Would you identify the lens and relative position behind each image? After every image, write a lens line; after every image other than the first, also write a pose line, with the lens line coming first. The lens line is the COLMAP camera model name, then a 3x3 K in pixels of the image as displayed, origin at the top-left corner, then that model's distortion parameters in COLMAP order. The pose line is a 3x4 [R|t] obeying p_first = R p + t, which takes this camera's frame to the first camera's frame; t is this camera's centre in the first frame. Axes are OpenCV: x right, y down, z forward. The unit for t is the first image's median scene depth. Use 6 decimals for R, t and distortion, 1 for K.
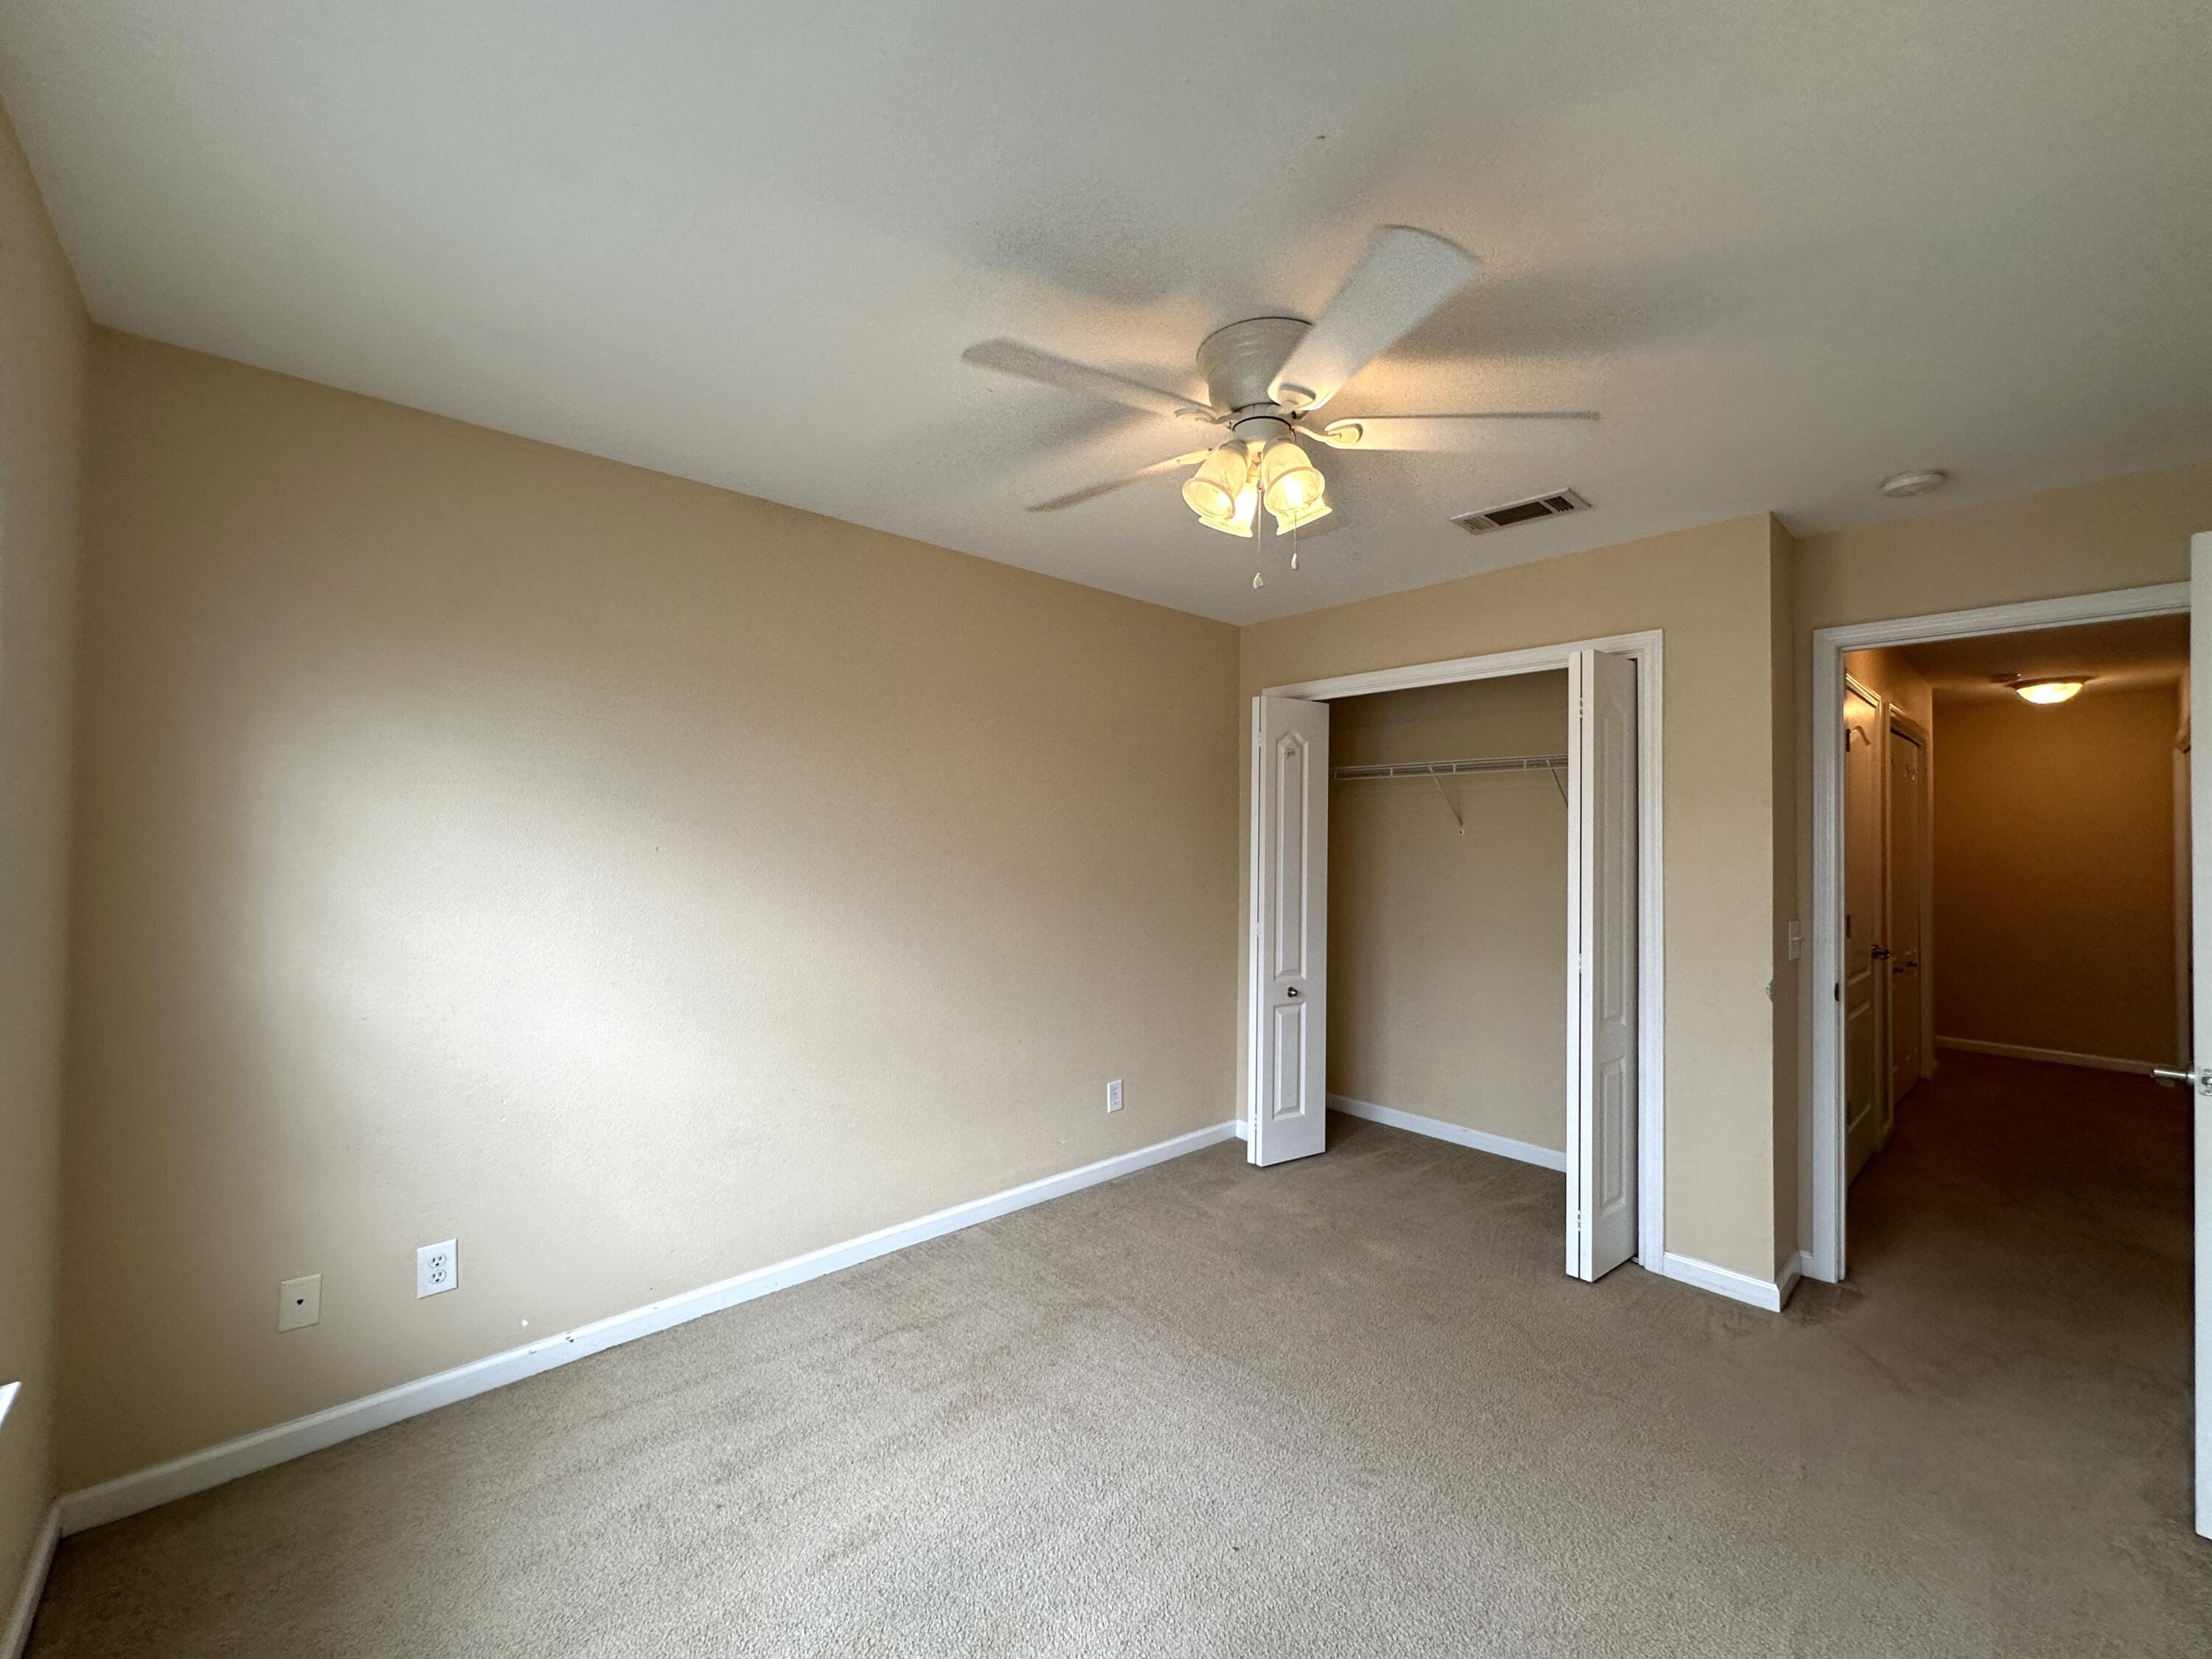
lens RADIAL K [[896.6, 0, 1113.6], [0, 896.6, 826.5], [0, 0, 1]] dist [0.001020, -0.000008]
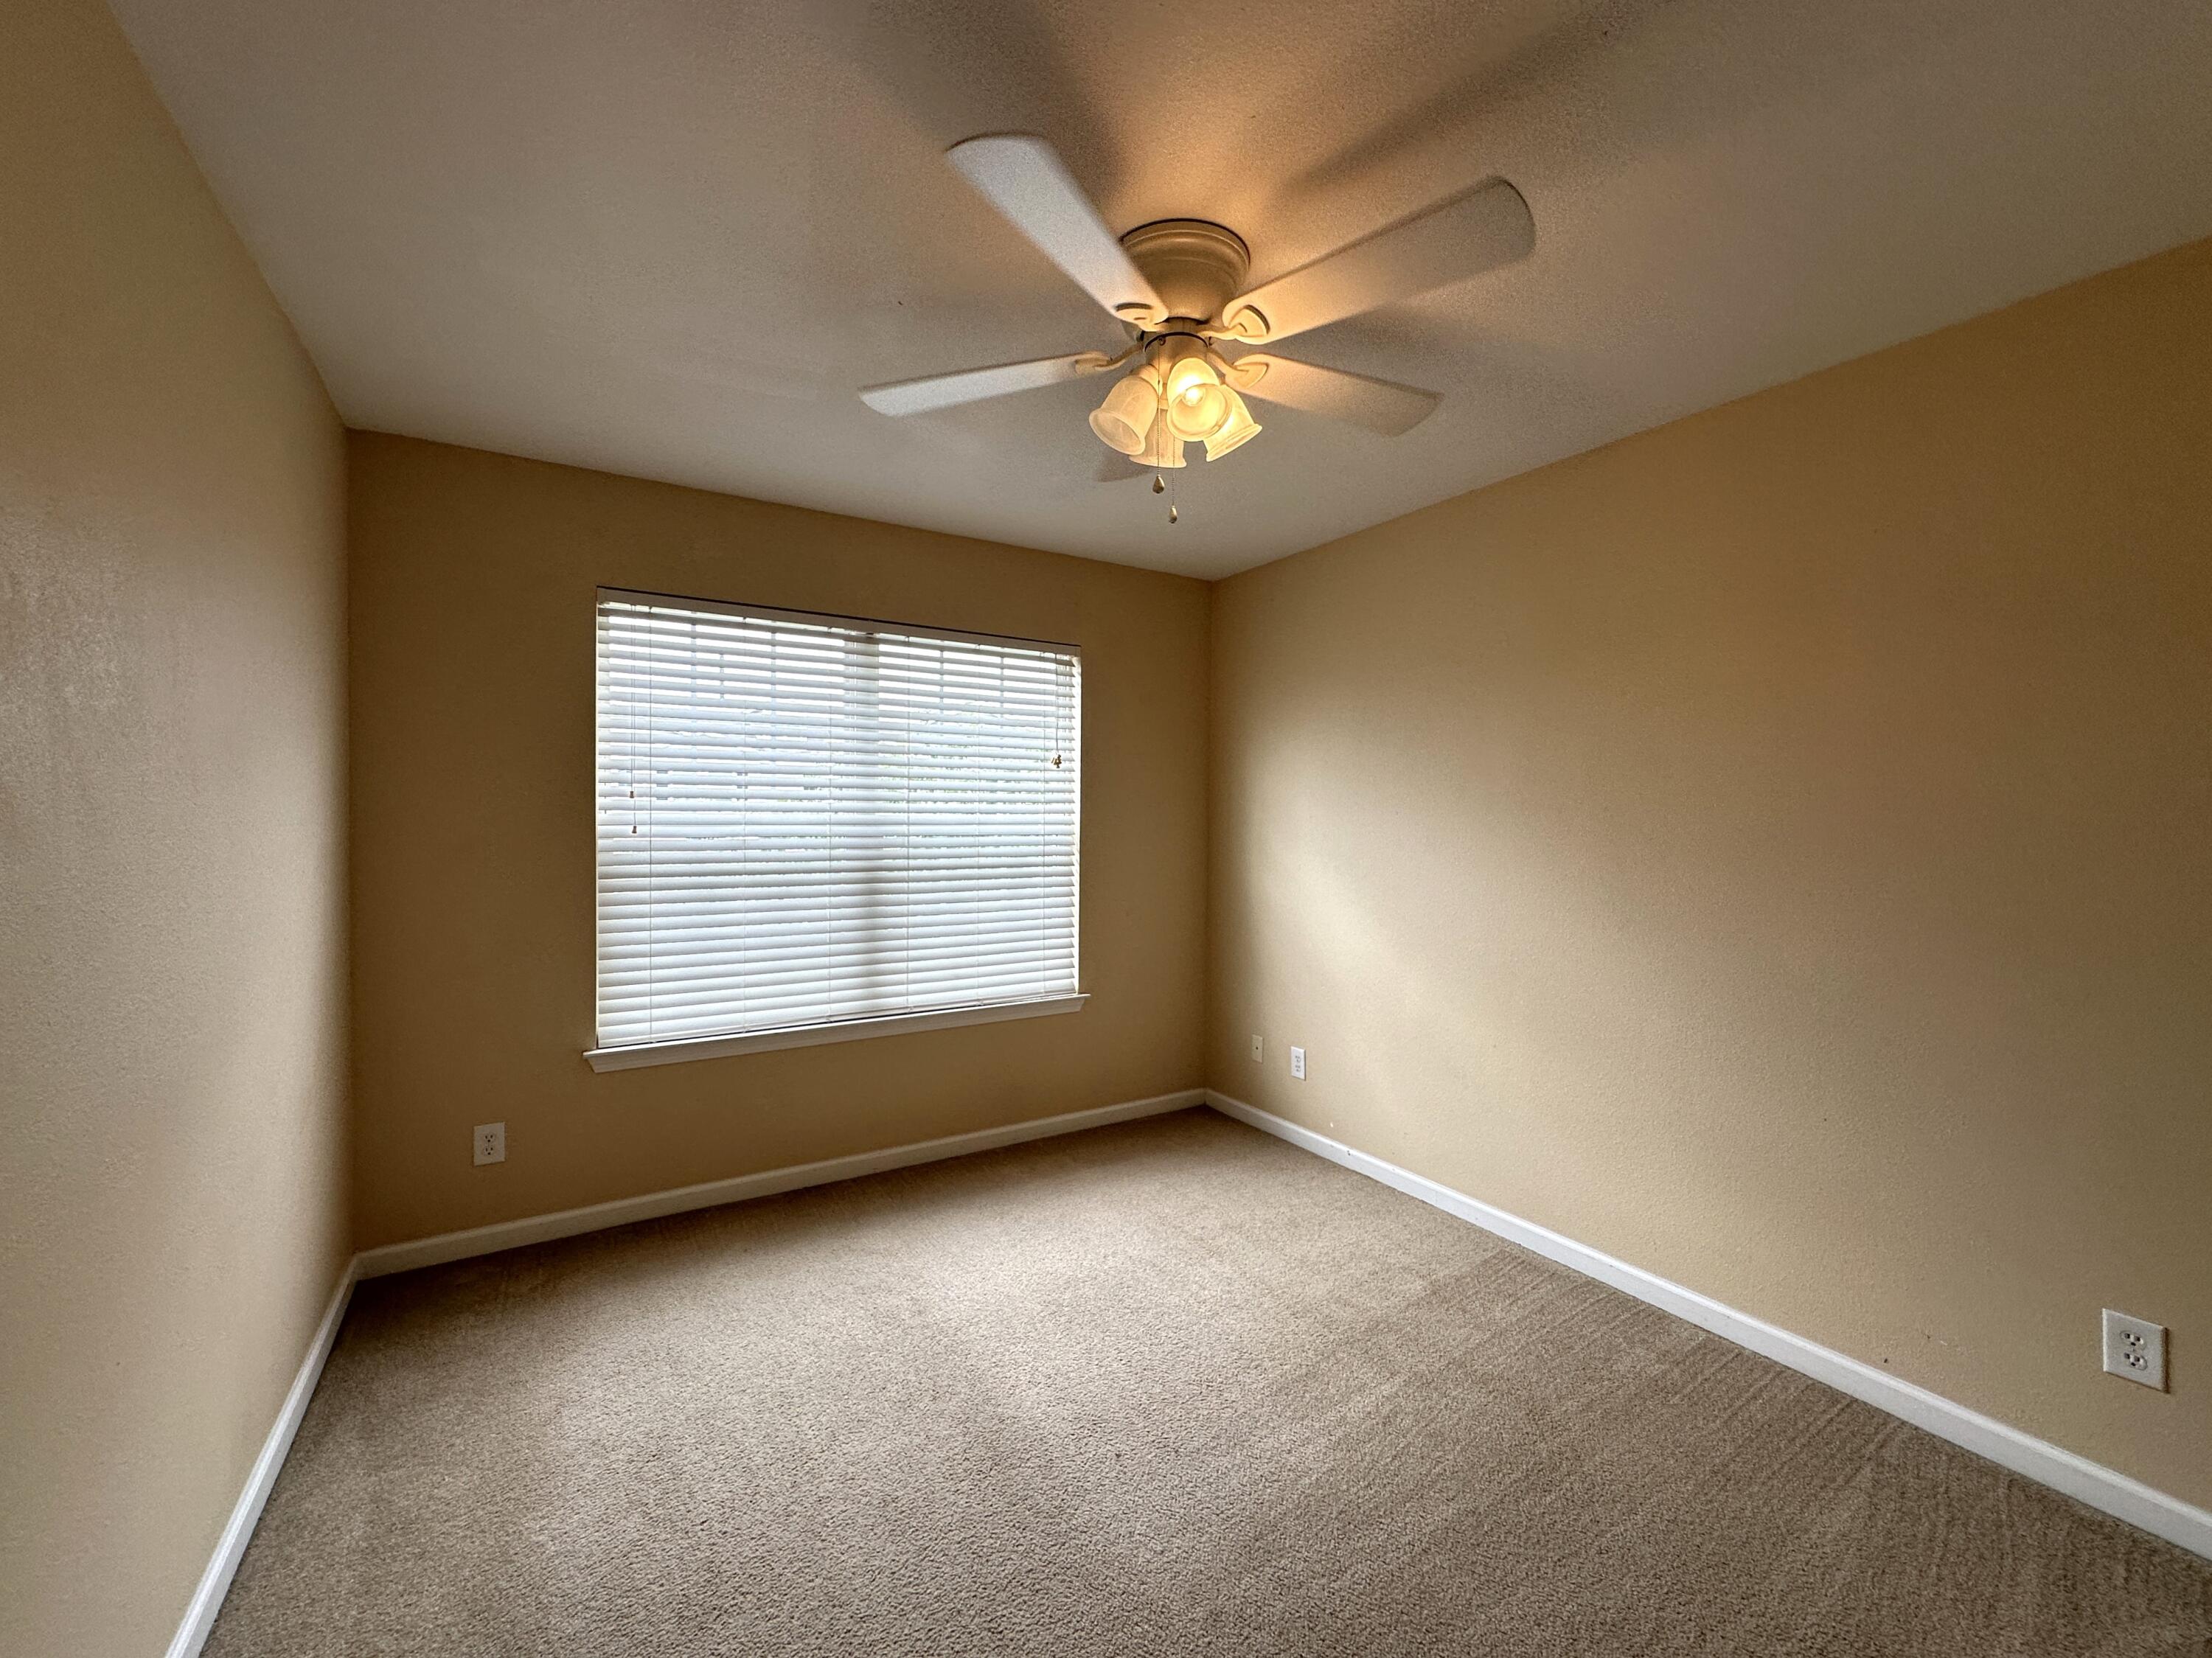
lens RADIAL K [[896.5, 0, 1110.2], [0, 896.5, 817.0], [0, 0, 1]] dist [0.001020, -0.000008]
pose [[-0.175094, 0.001477, -0.984551, 0.888286], [0.004600, 0.999989, 0.000682, 0.028106], [0.984541, -0.004410, -0.175099, 0.882123]]
